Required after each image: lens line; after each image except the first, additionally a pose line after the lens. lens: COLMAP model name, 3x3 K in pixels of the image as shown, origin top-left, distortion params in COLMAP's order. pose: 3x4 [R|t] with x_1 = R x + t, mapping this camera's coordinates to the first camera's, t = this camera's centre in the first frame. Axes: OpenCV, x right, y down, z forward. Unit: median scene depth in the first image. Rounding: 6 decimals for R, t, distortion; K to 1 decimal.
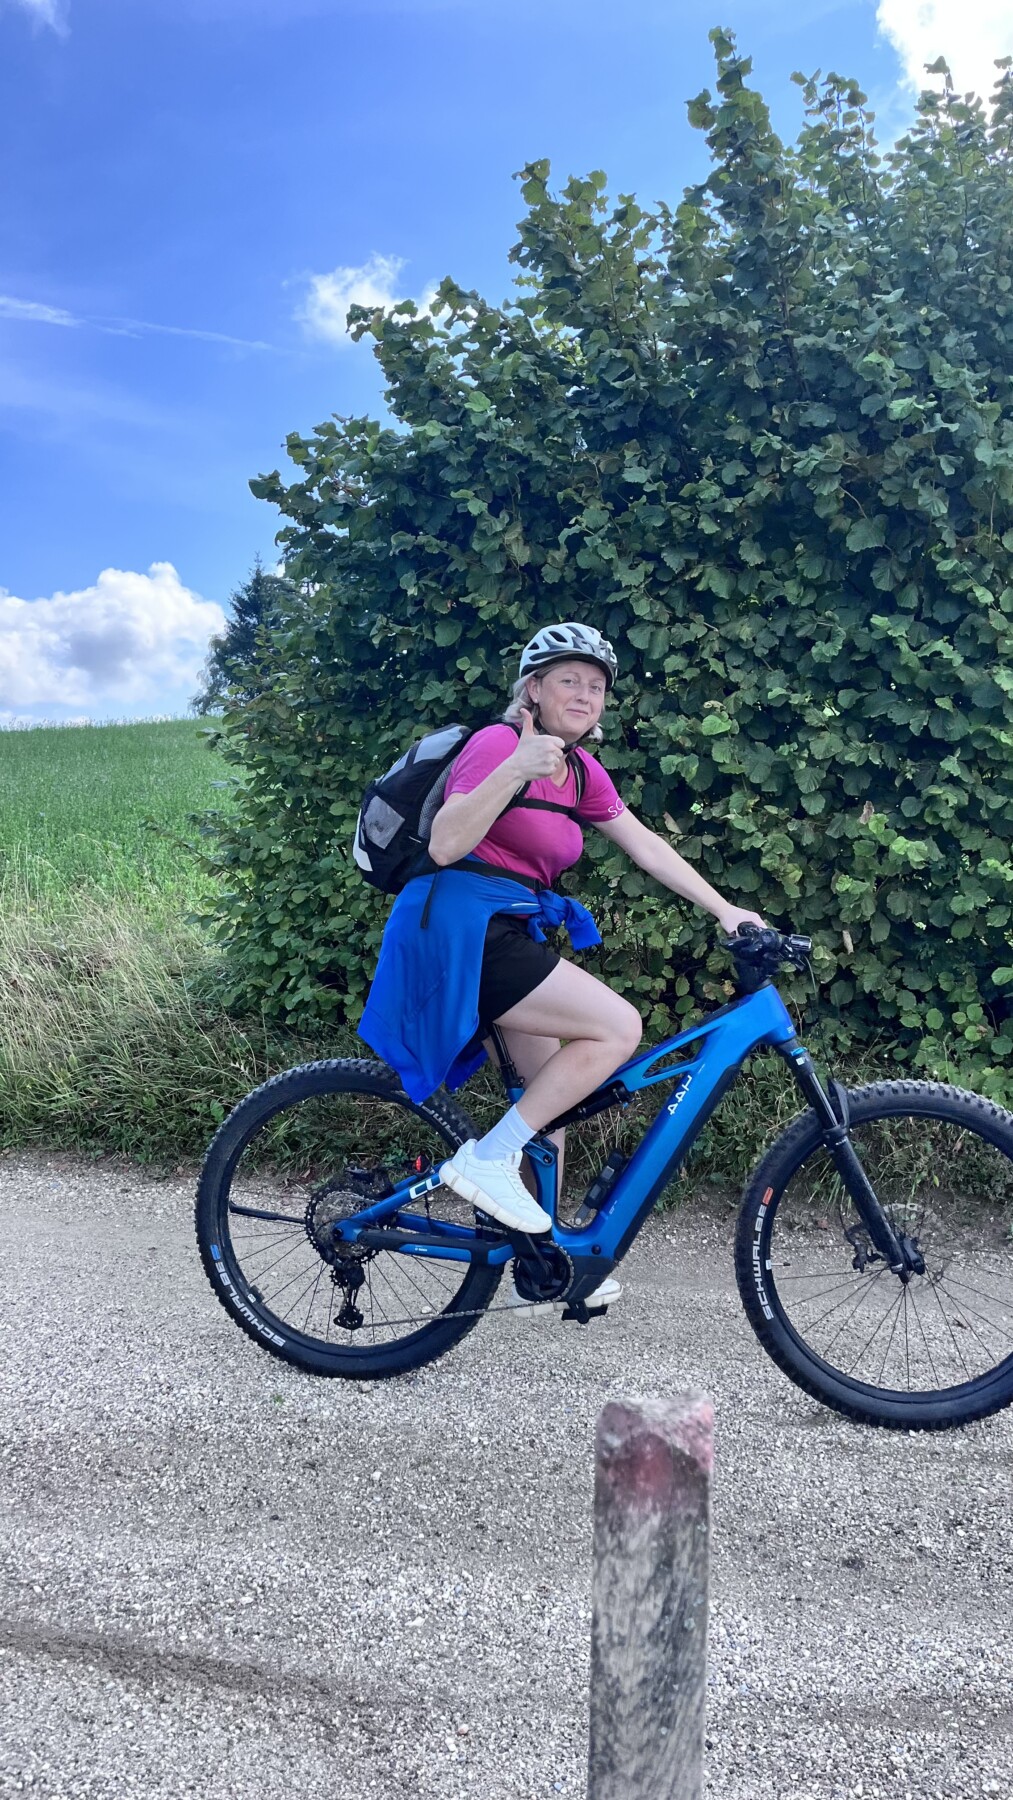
lens RADIAL K [[1435.3, 0, 506.5], [0, 1435.3, 900.0], [0, 0, 1]] dist [0.081491, -0.116322]
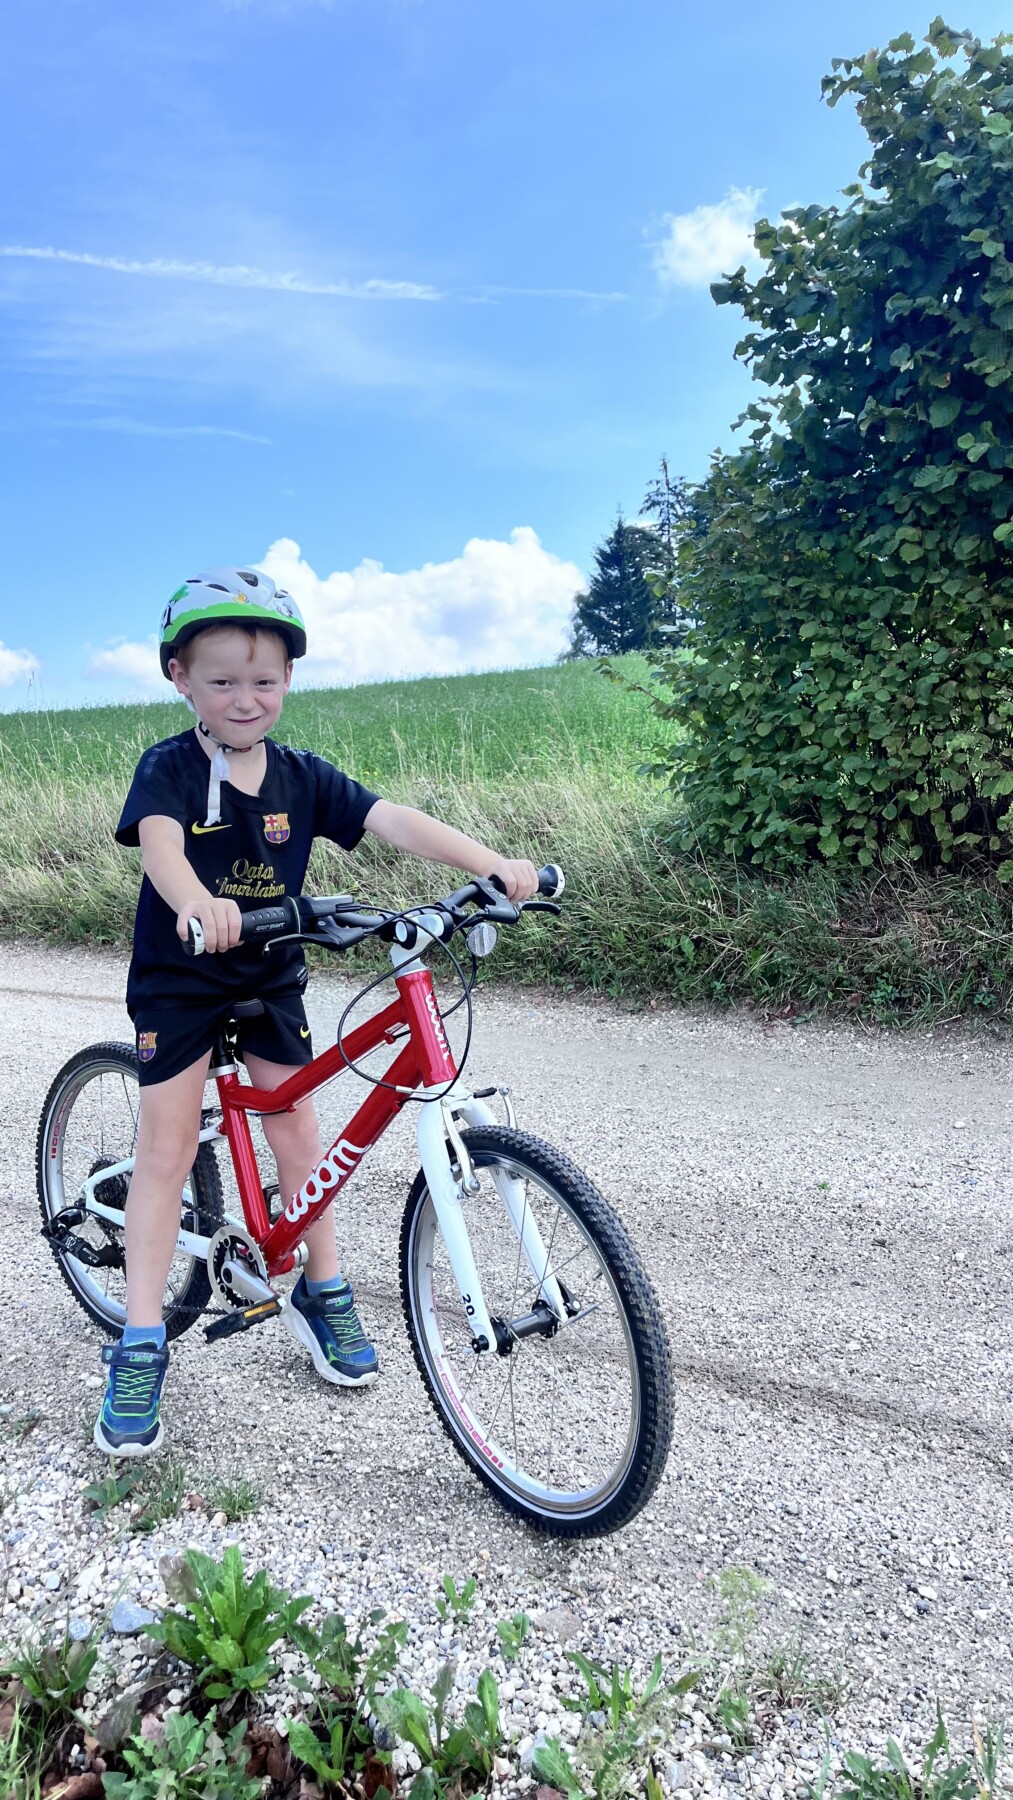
lens RADIAL K [[1441.4, 0, 506.5], [0, 1441.4, 900.0], [0, 0, 1]] dist [0.073480, -0.005832]
pose [[0.968763, -0.007580, -0.247874, -0.078657], [0.015531, 0.999425, 0.030137, 0.083890], [0.247503, -0.033045, 0.968323, 0.036368]]
